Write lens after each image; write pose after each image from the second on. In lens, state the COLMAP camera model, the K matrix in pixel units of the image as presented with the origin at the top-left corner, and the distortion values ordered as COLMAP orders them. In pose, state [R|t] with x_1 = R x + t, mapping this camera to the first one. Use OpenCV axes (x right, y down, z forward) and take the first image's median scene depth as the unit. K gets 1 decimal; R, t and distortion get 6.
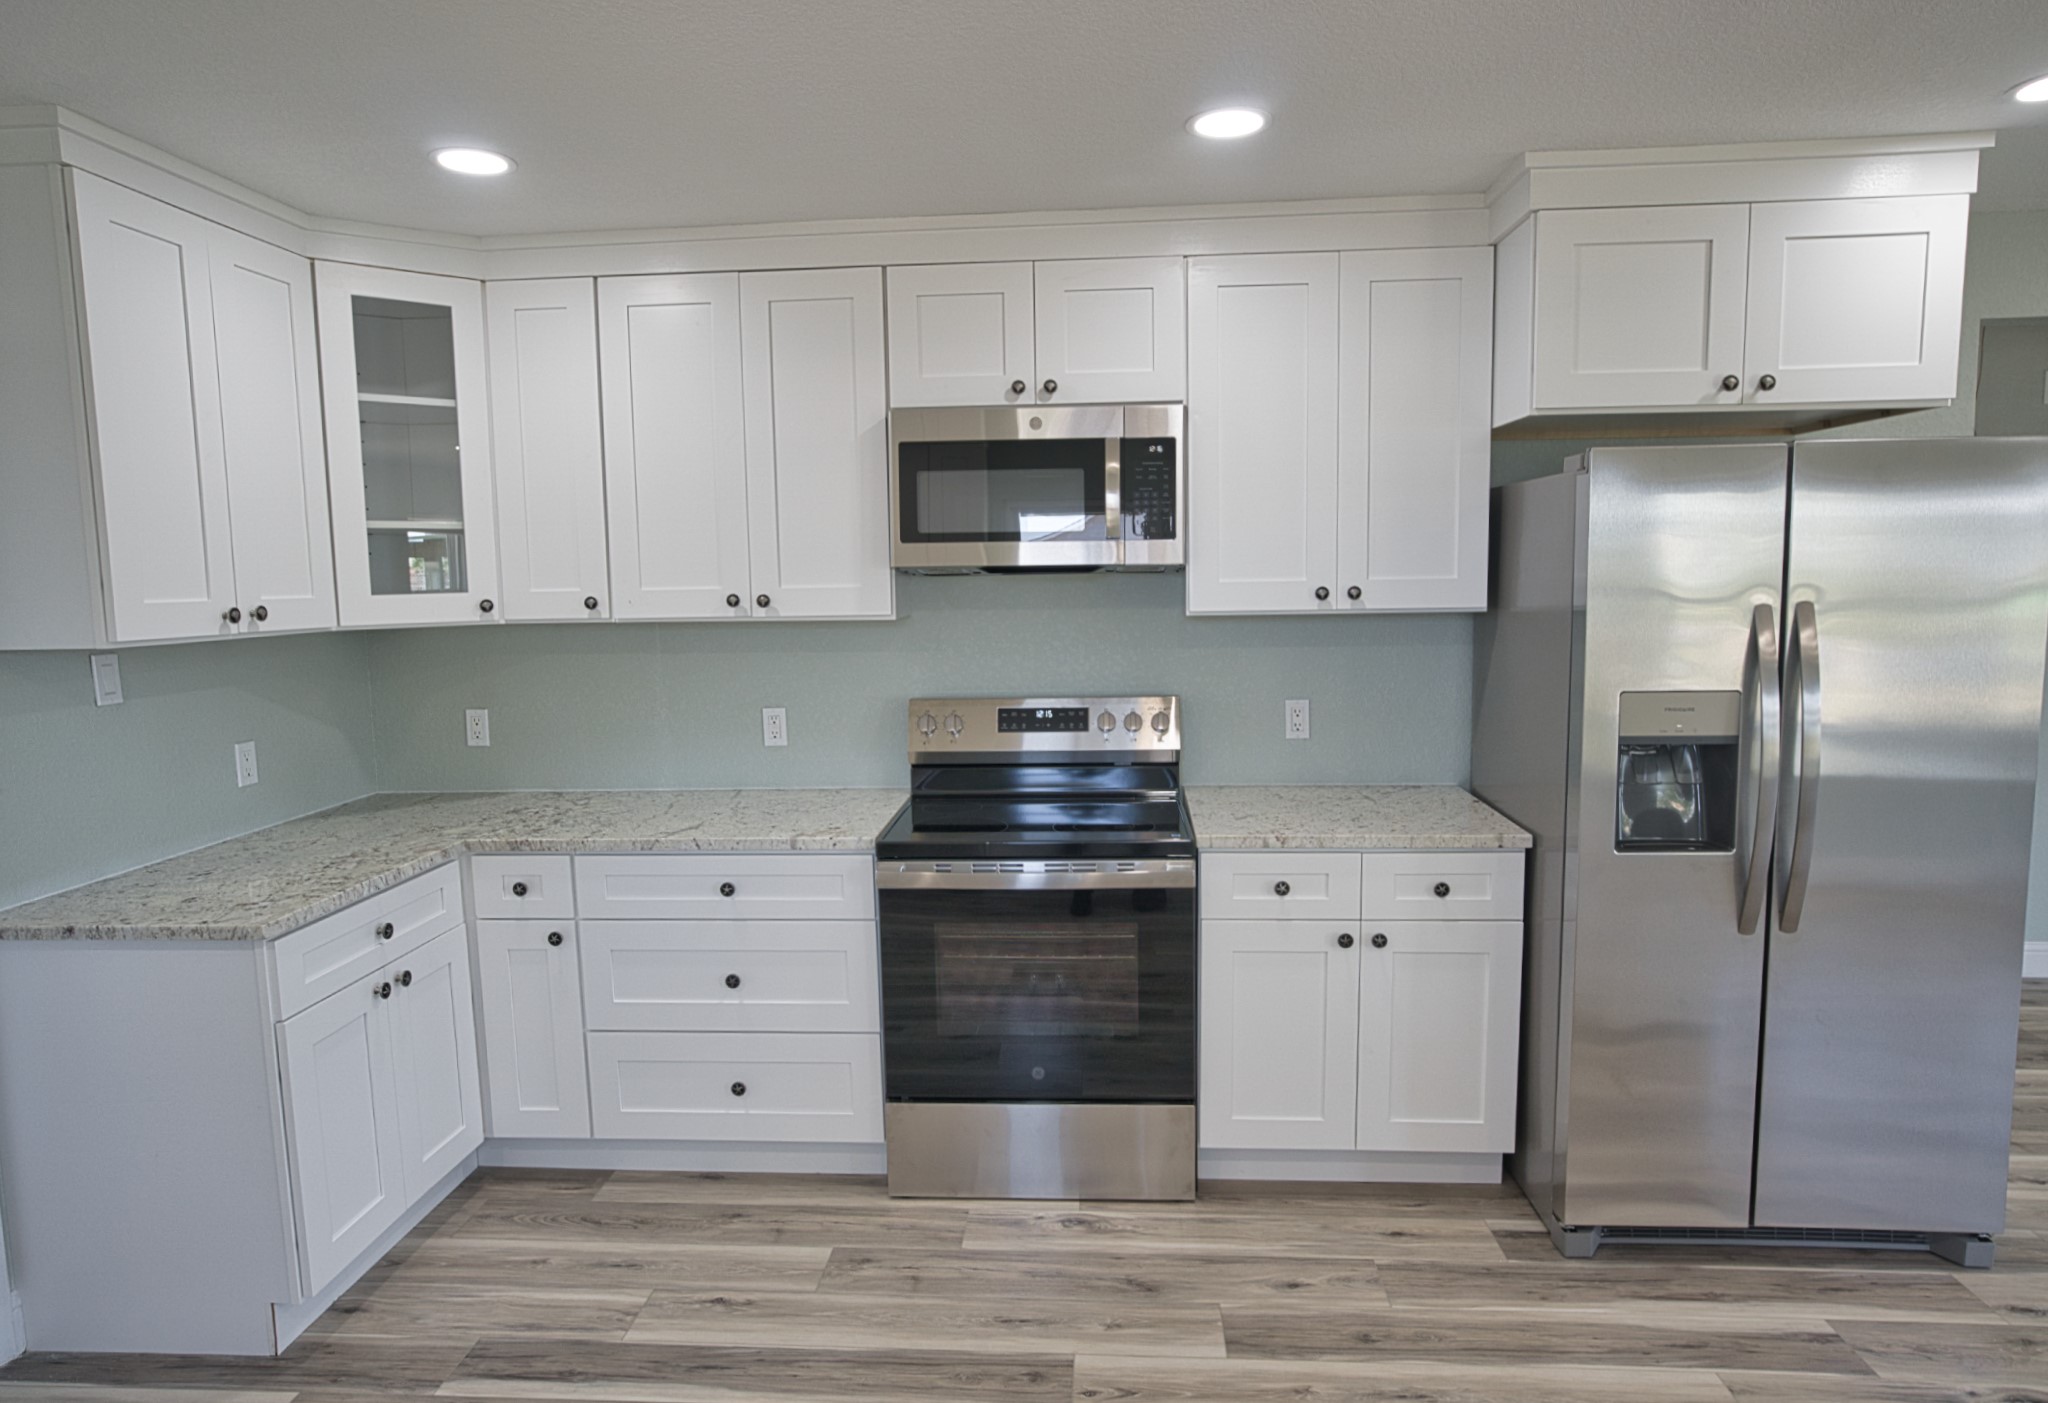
lens RADIAL K [[1224.6, 0, 1024.5], [0, 1224.6, 700.1], [0, 0, 1]] dist [-0.034067, 0.026476]
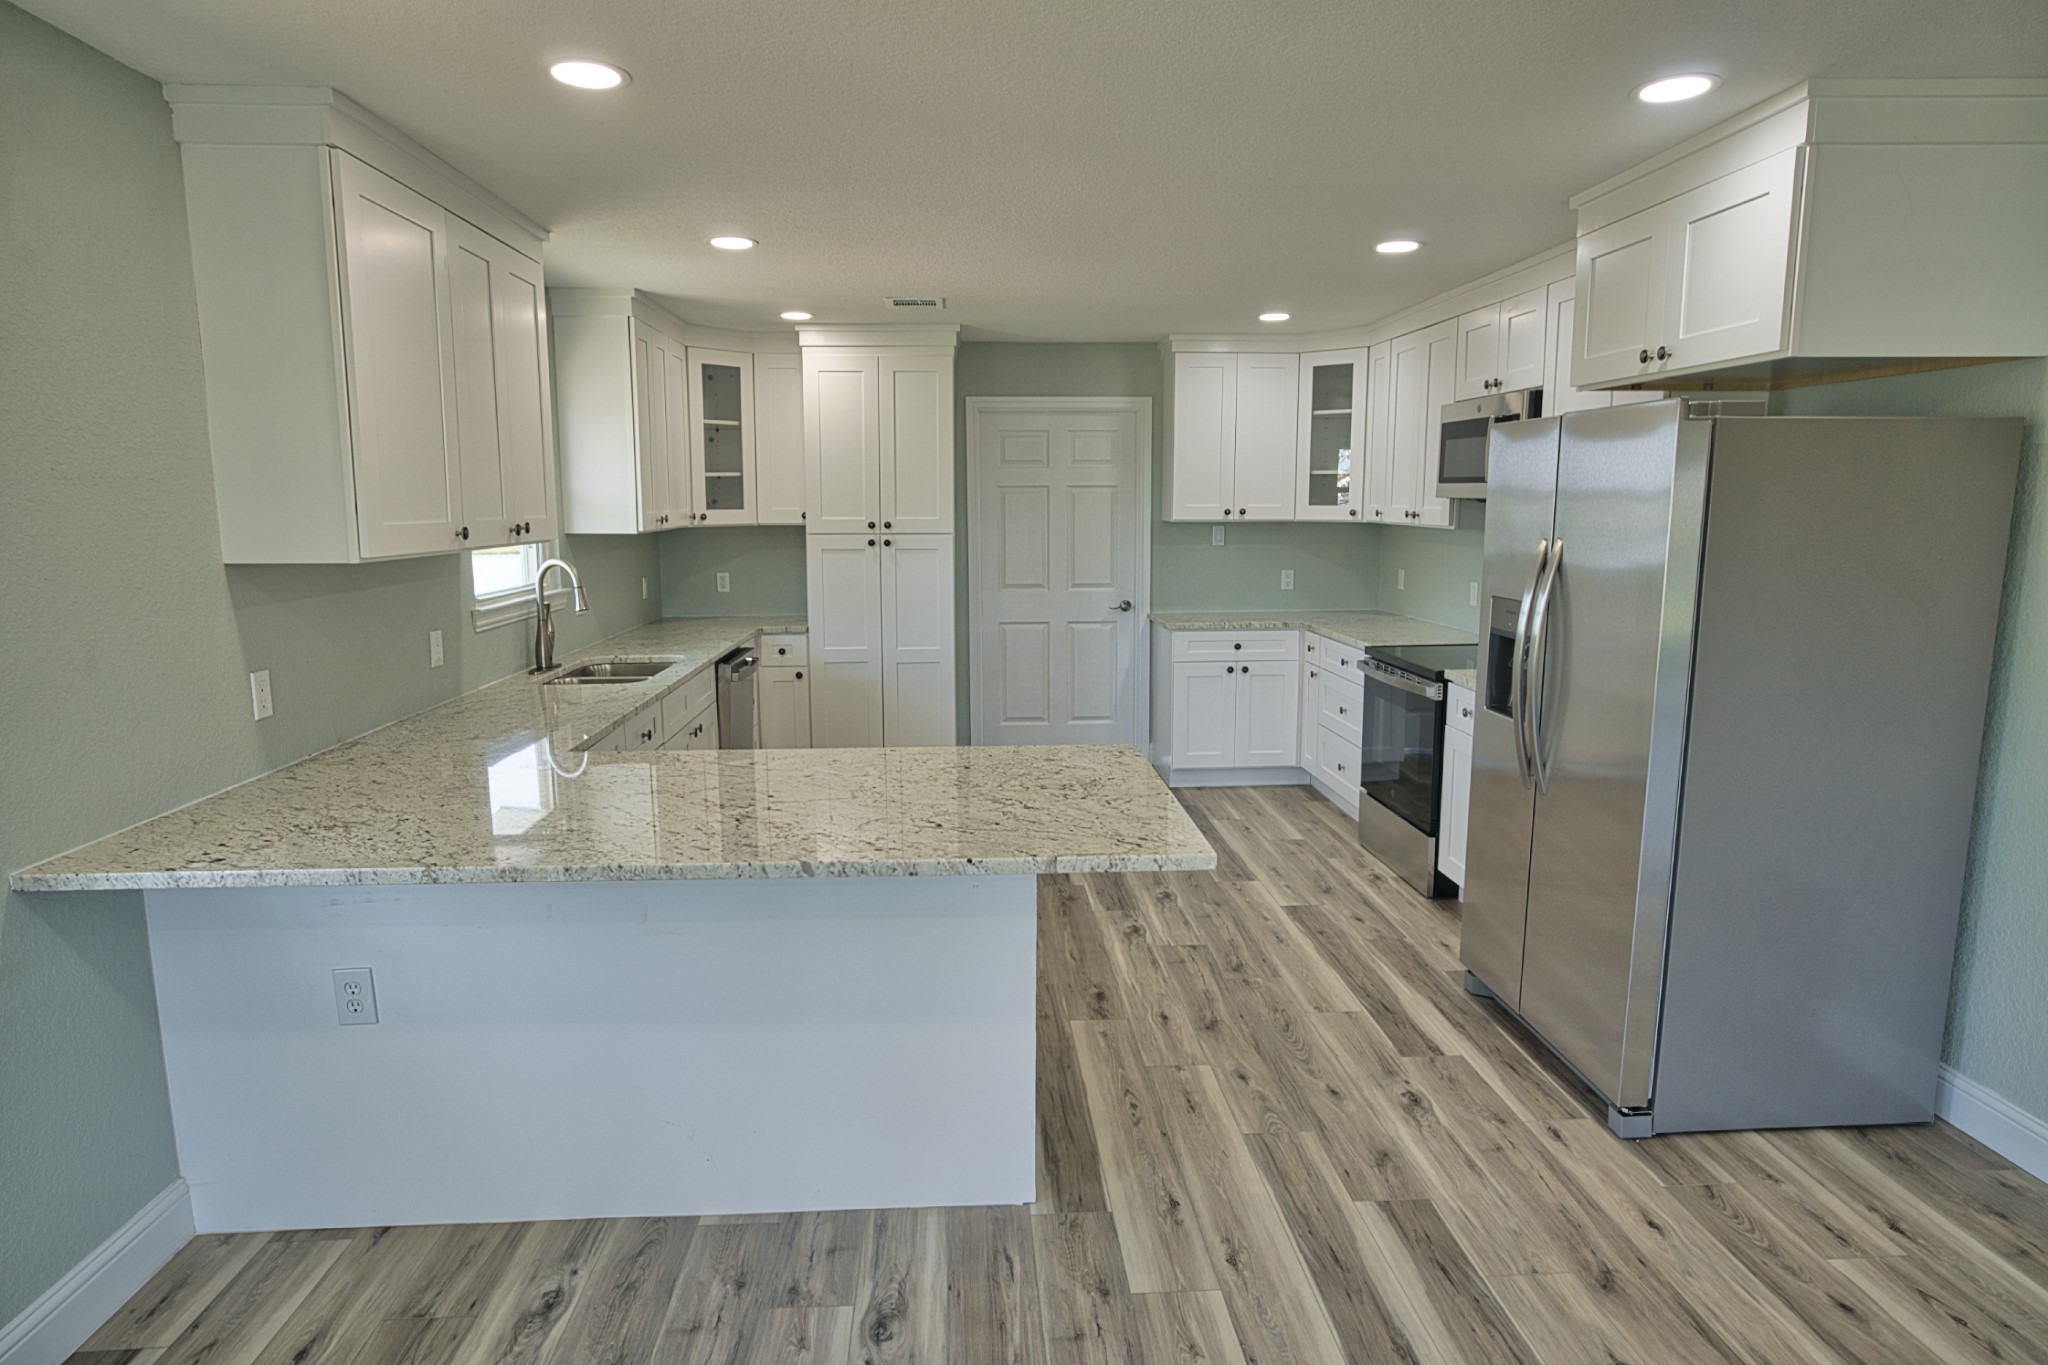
lens RADIAL K [[1168.1, 0, 1021.9], [0, 1168.1, 693.0], [0, 0, 1]] dist [-0.031708, 0.023363]
pose [[0.126081, 0.178712, -0.975790, 1.671481], [-0.106956, 0.980354, 0.165729, -0.054822], [0.986237, 0.083471, 0.142718, 0.258954]]
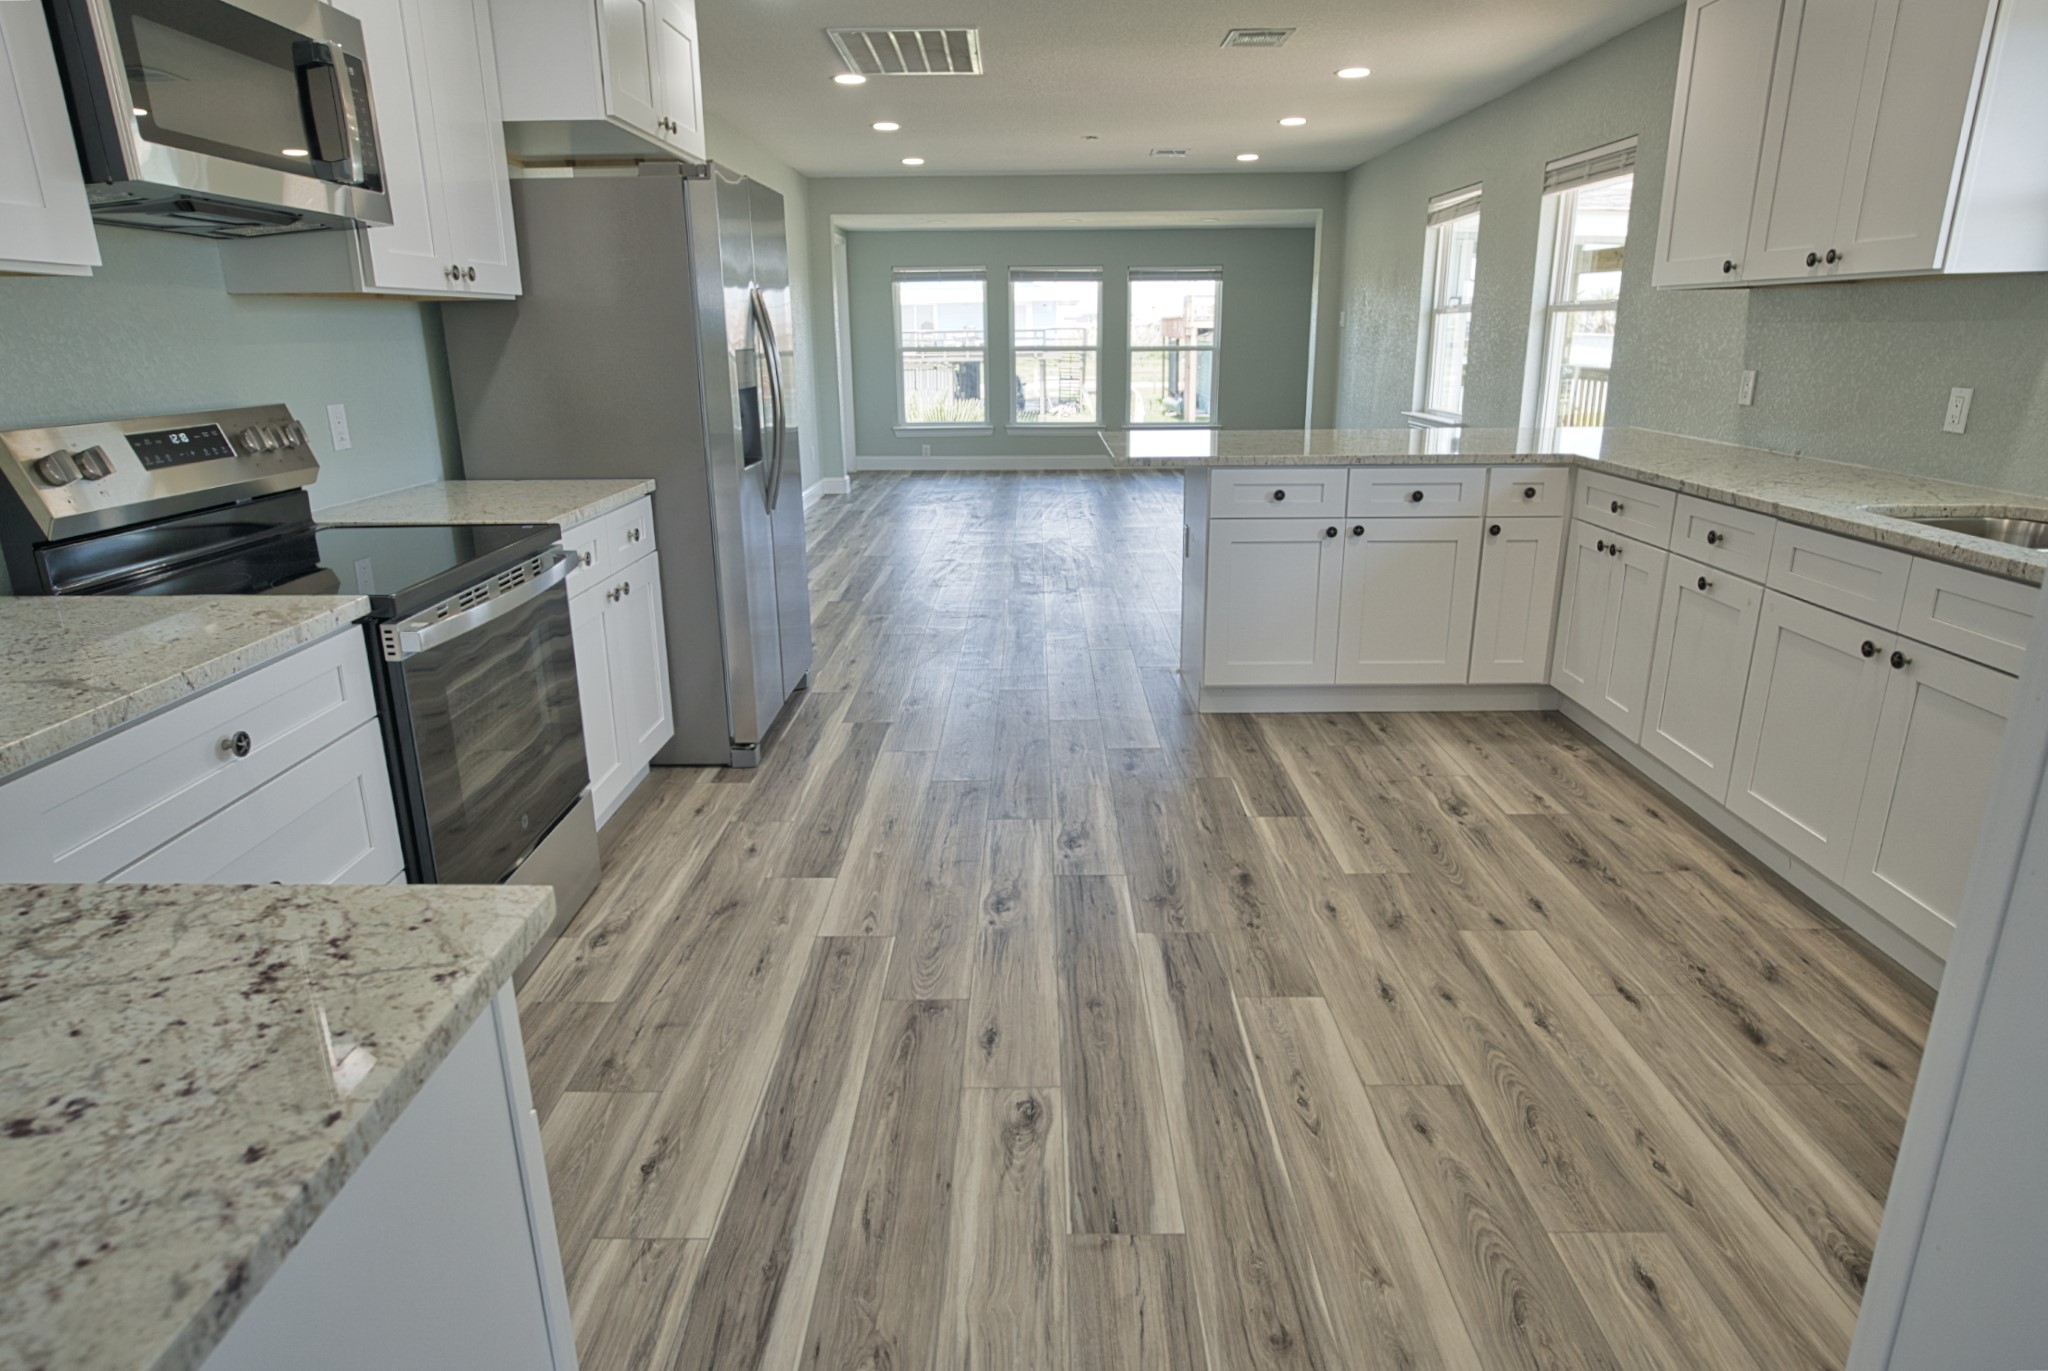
lens RADIAL K [[1168.1, 0, 1021.2], [0, 1168.1, 678.7], [0, 0, 1]] dist [-0.031708, 0.023363]
pose [[-0.054526, -0.272407, 0.960636, -0.854571], [0.123635, 0.952822, 0.277209, 0.023571], [-0.990829, 0.133884, -0.018275, 0.710844]]
